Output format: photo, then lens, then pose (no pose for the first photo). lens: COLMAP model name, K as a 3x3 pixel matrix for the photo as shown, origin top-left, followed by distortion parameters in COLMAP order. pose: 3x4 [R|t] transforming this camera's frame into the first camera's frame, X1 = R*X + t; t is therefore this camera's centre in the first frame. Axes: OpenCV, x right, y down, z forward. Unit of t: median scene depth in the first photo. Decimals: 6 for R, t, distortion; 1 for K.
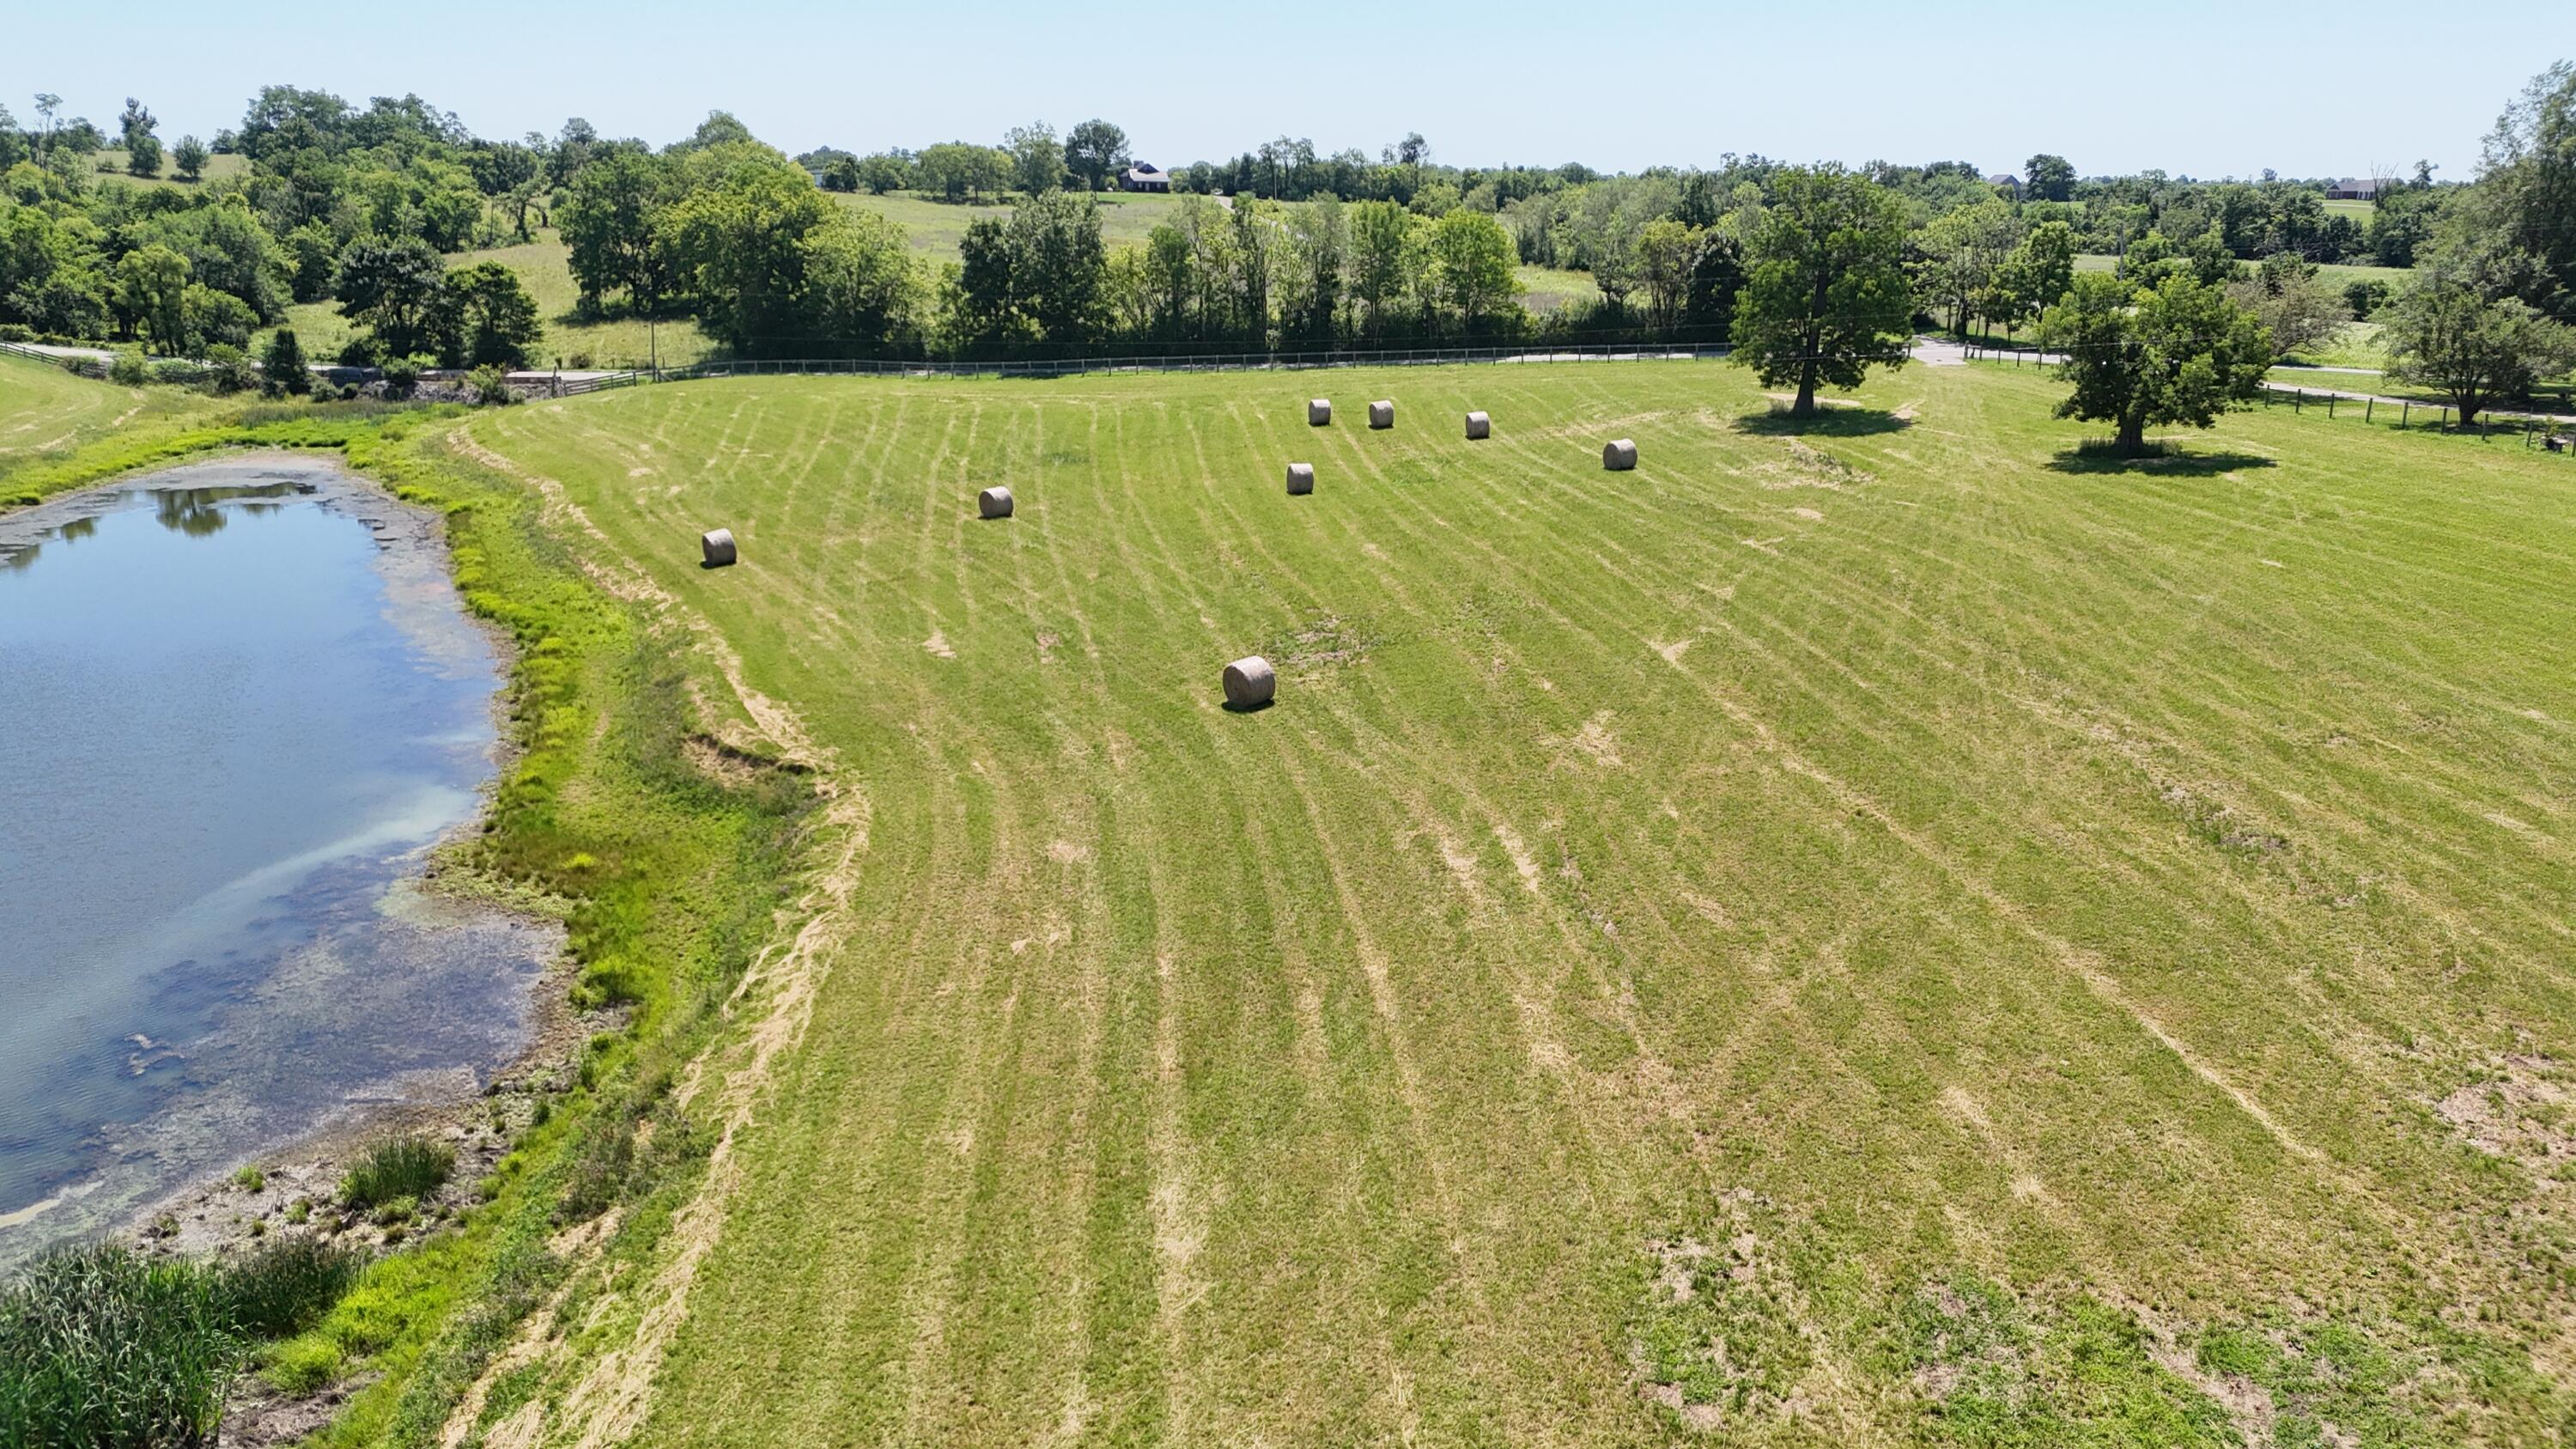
lens RADIAL K [[1925.6, 0, 1284.9], [0, 1925.6, 726.5], [0, 0, 1]] dist [0.093136, -0.104803]
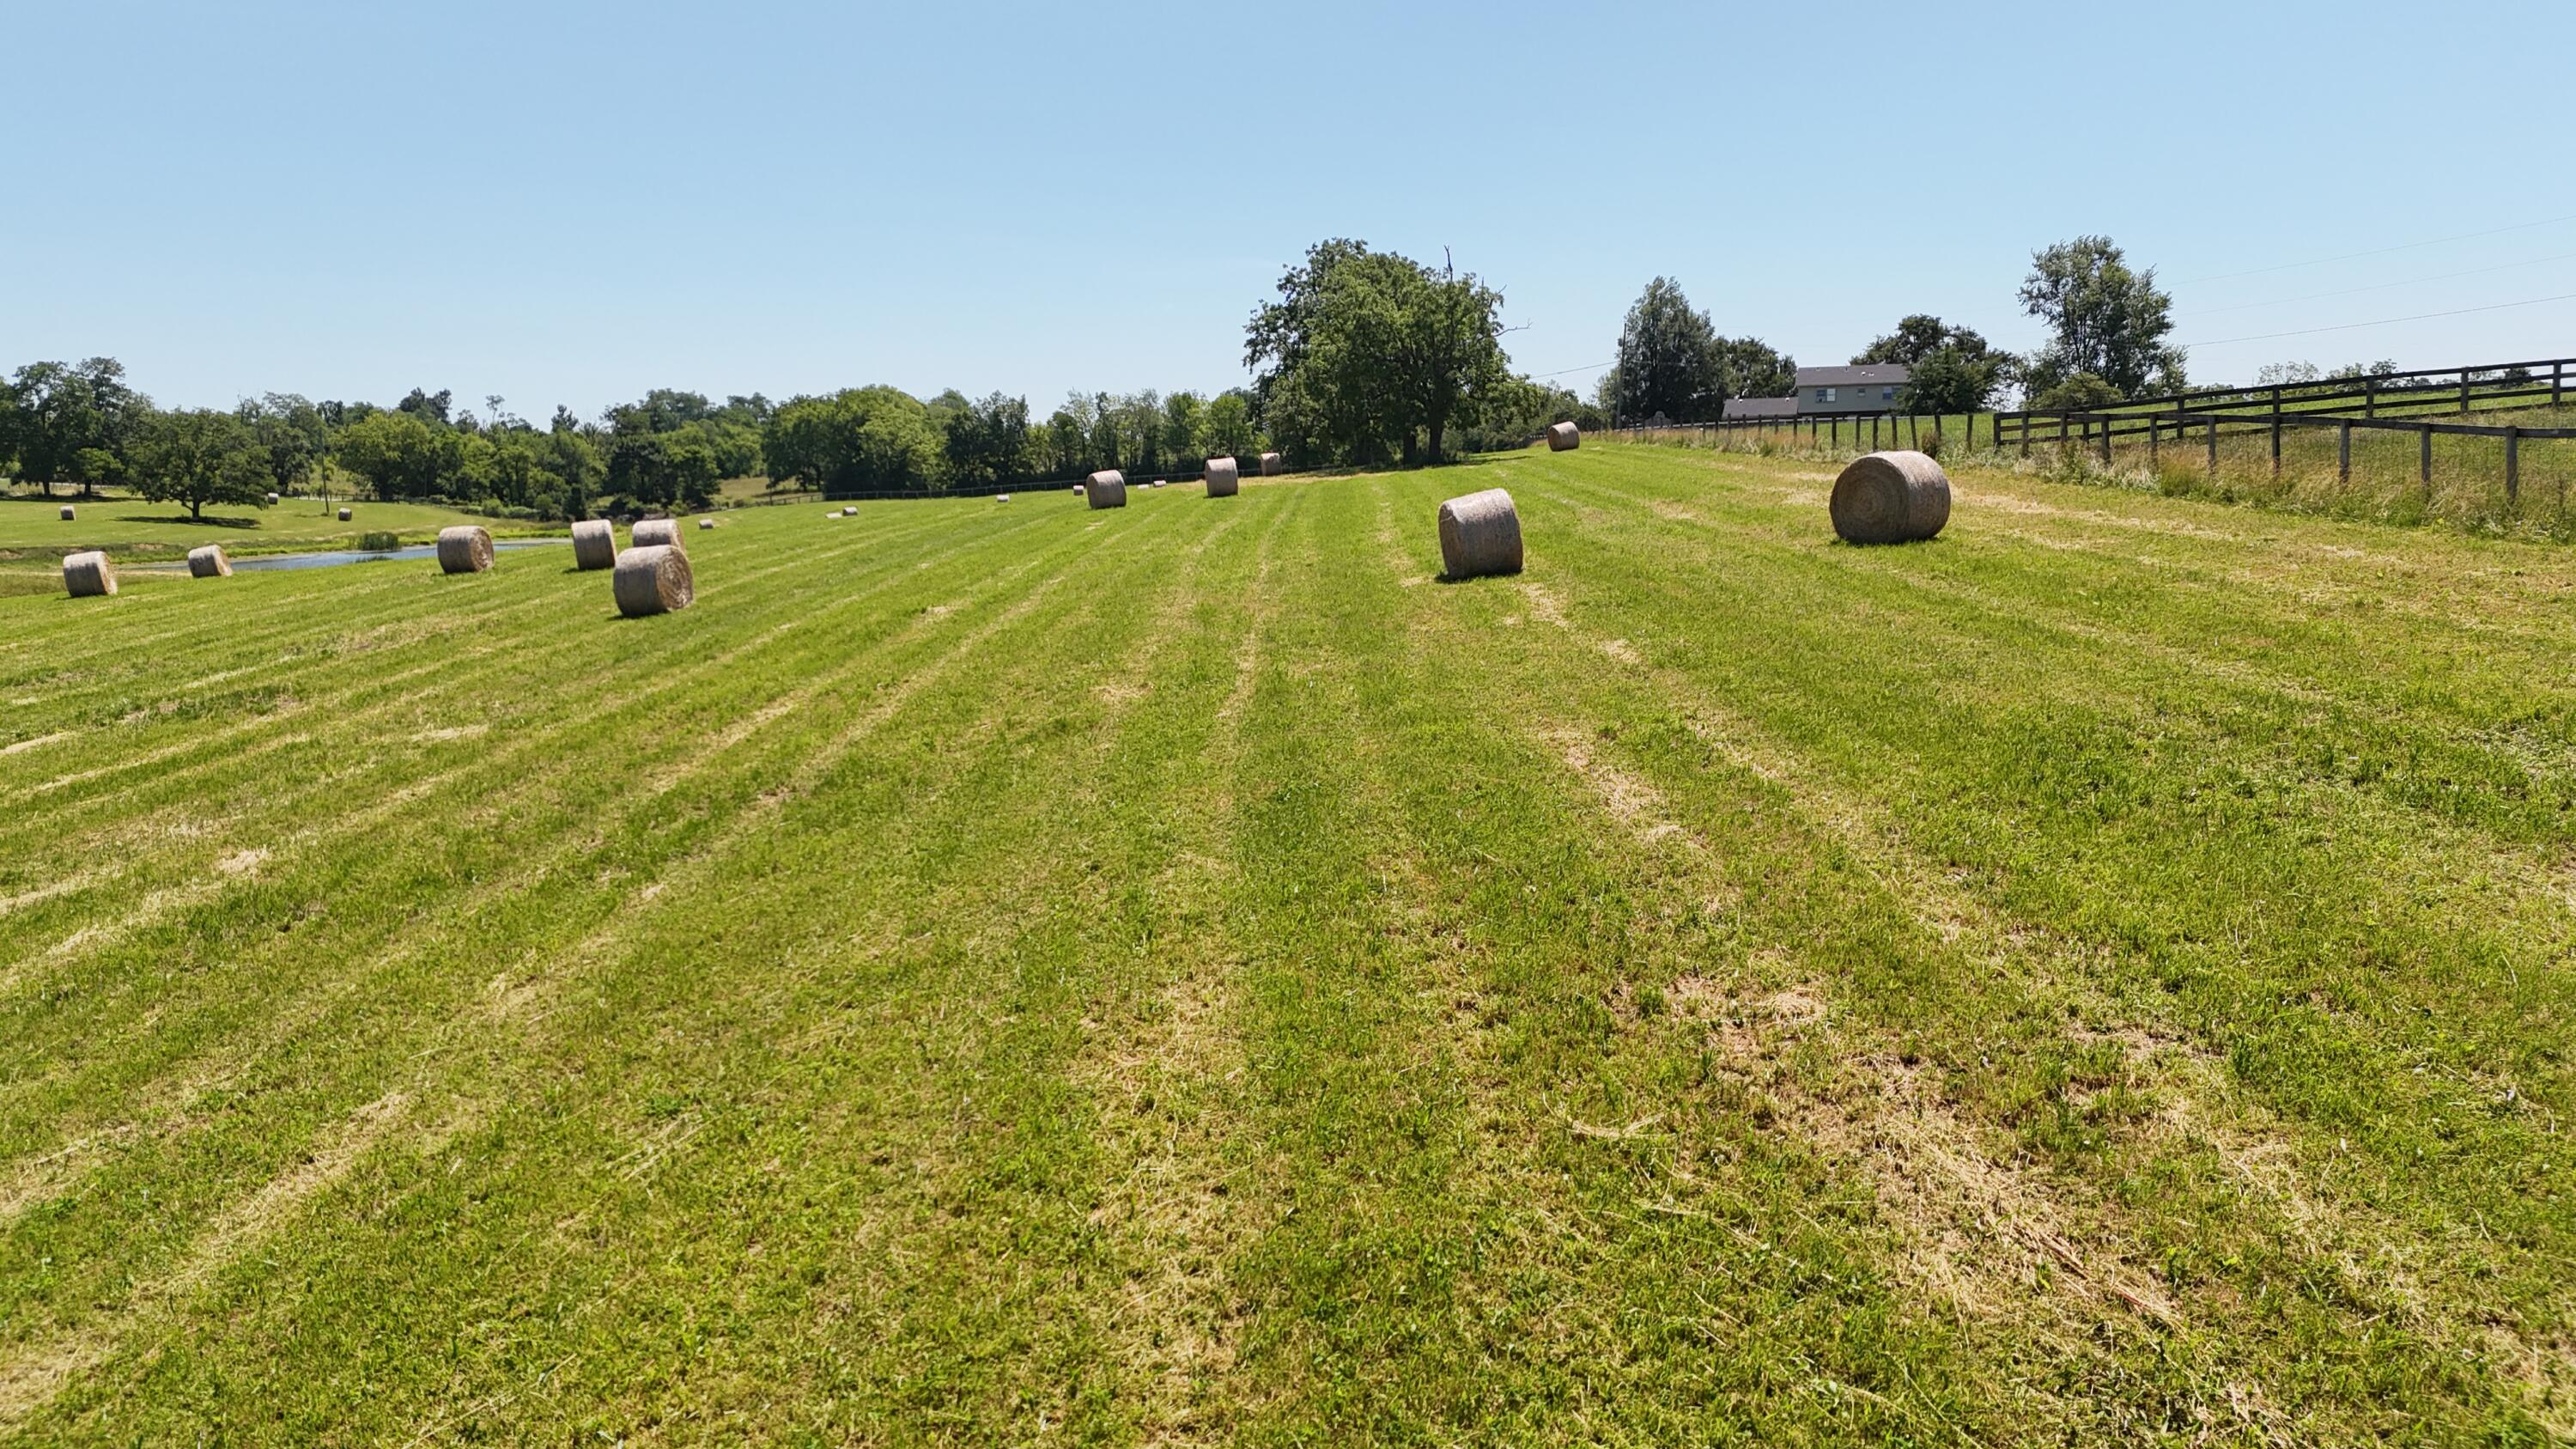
lens RADIAL K [[1925.6, 0, 1308.2], [0, 1925.6, 723.8], [0, 0, 1]] dist [0.093136, -0.104803]
pose [[0.986281, -0.006300, -0.164956, 0.407636], [-0.017630, 0.989537, -0.143201, 0.237734], [0.164132, 0.144144, 0.975850, -0.544758]]
